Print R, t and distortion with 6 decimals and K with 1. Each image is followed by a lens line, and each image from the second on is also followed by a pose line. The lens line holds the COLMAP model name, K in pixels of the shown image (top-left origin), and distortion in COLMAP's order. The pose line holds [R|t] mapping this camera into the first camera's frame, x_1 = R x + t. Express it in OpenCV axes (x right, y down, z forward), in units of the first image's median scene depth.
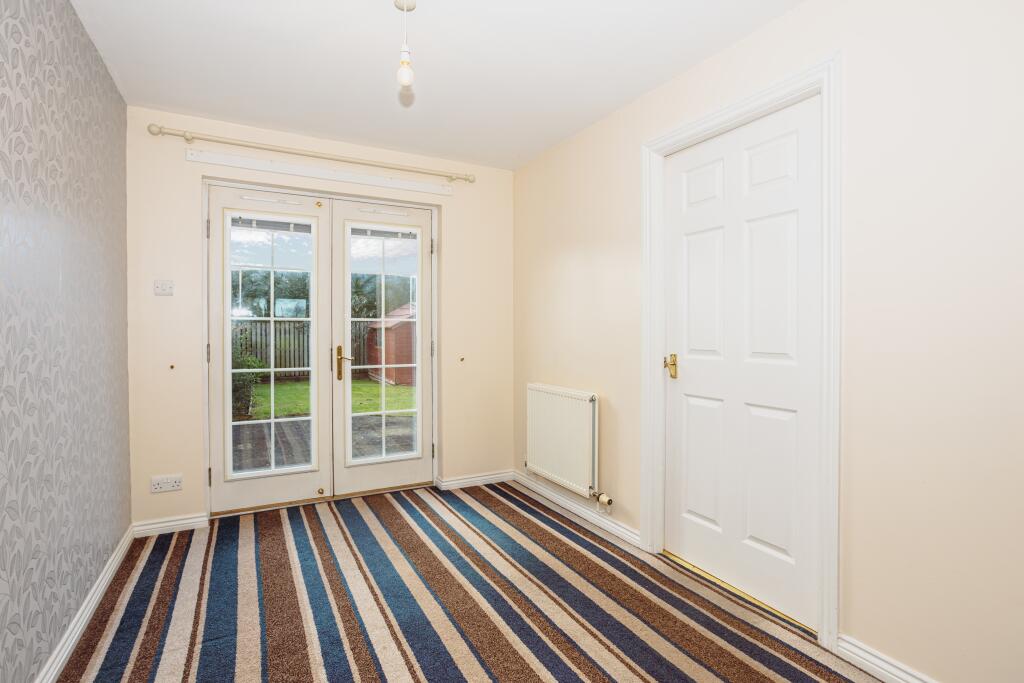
lens RADIAL K [[502.6, 0, 508.5], [0, 502.6, 331.9], [0, 0, 1]] dist [-0.038375, 0.014232]
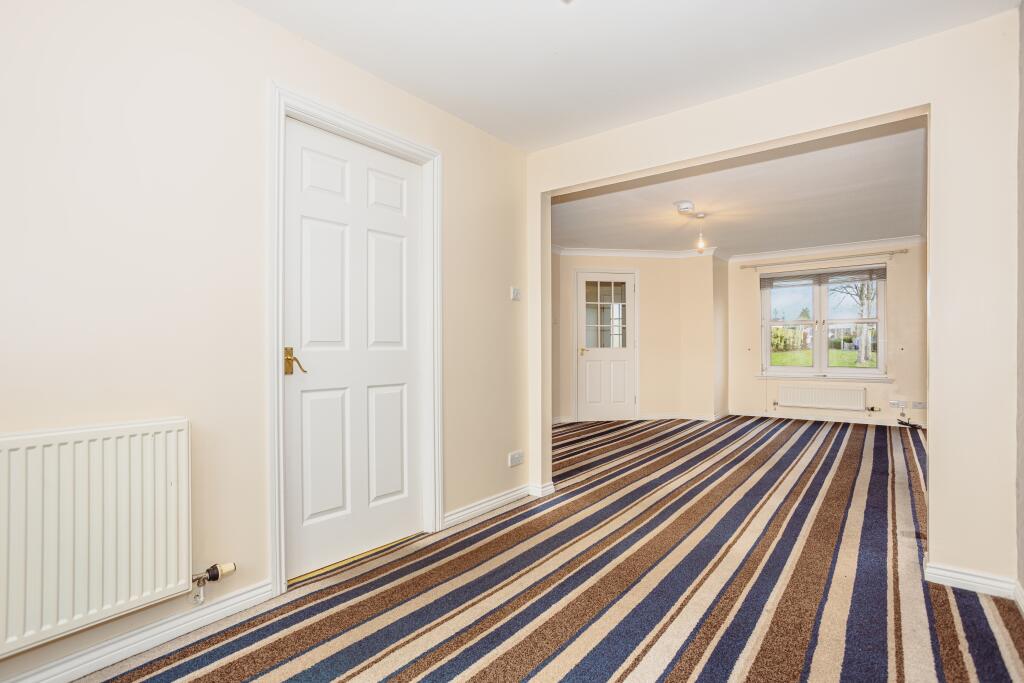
lens RADIAL K [[502.6, 0, 500.8], [0, 502.6, 339.4], [0, 0, 1]] dist [-0.038375, 0.014232]
pose [[-0.366833, 0.006146, 0.930266, -0.758929], [0.027216, 0.999621, 0.004128, 0.043671], [-0.929888, 0.026833, -0.366862, 1.200661]]
